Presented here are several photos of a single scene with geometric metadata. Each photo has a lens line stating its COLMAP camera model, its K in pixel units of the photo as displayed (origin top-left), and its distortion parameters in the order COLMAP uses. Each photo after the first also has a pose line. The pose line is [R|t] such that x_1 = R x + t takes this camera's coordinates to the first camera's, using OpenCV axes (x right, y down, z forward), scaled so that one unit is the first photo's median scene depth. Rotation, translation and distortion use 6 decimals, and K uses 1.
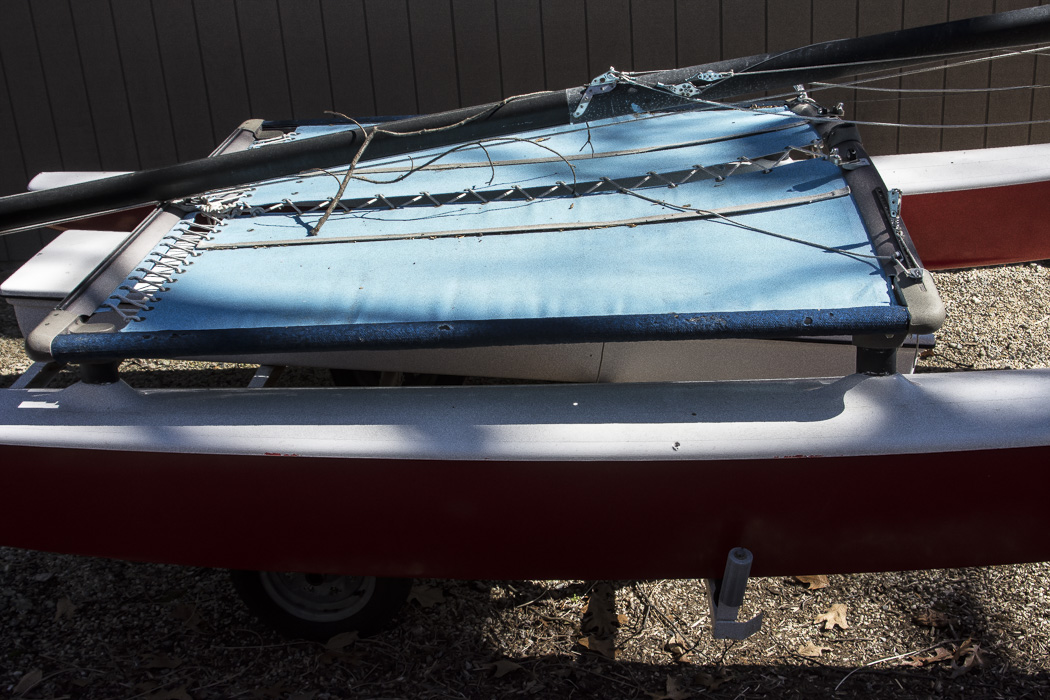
lens RADIAL K [[1353.0, 0, 525.0], [0, 1353.0, 350.0], [0, 0, 1]] dist [-0.129132, 0.060192]
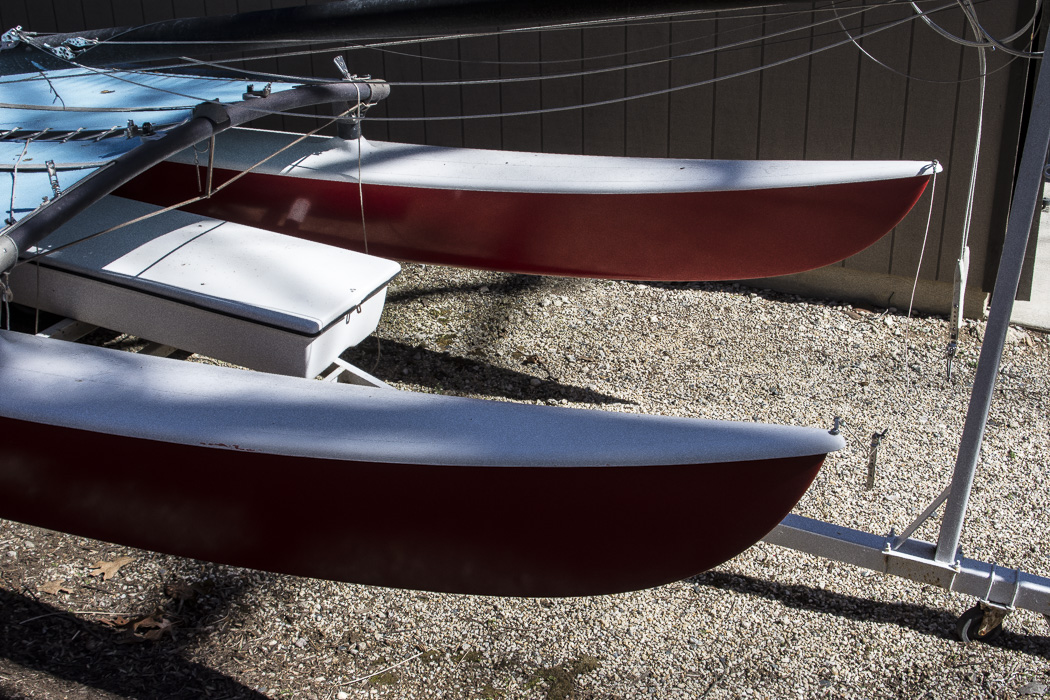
lens RADIAL K [[1308.1, 0, 525.0], [0, 1308.1, 350.0], [0, 0, 1]] dist [-0.146274, 0.101231]
pose [[0.945046, 0.178341, -0.274011, 0.763455], [-0.169301, 0.983944, 0.056495, -0.077687], [0.279687, -0.007000, 0.960066, 0.118777]]
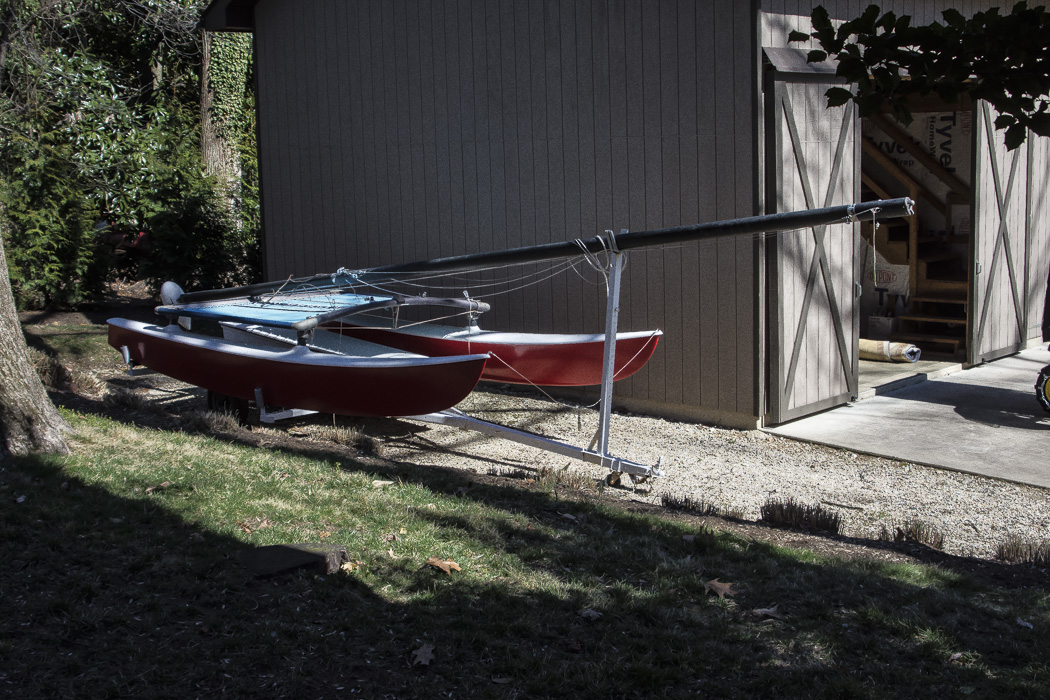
lens RADIAL K [[1353.0, 0, 525.0], [0, 1353.0, 350.0], [0, 0, 1]] dist [-0.129132, 0.060192]
pose [[0.774848, 0.138626, -0.616760, 2.215677], [-0.282930, 0.948533, -0.142254, 0.273048], [0.565297, 0.284726, 0.774190, -1.037022]]
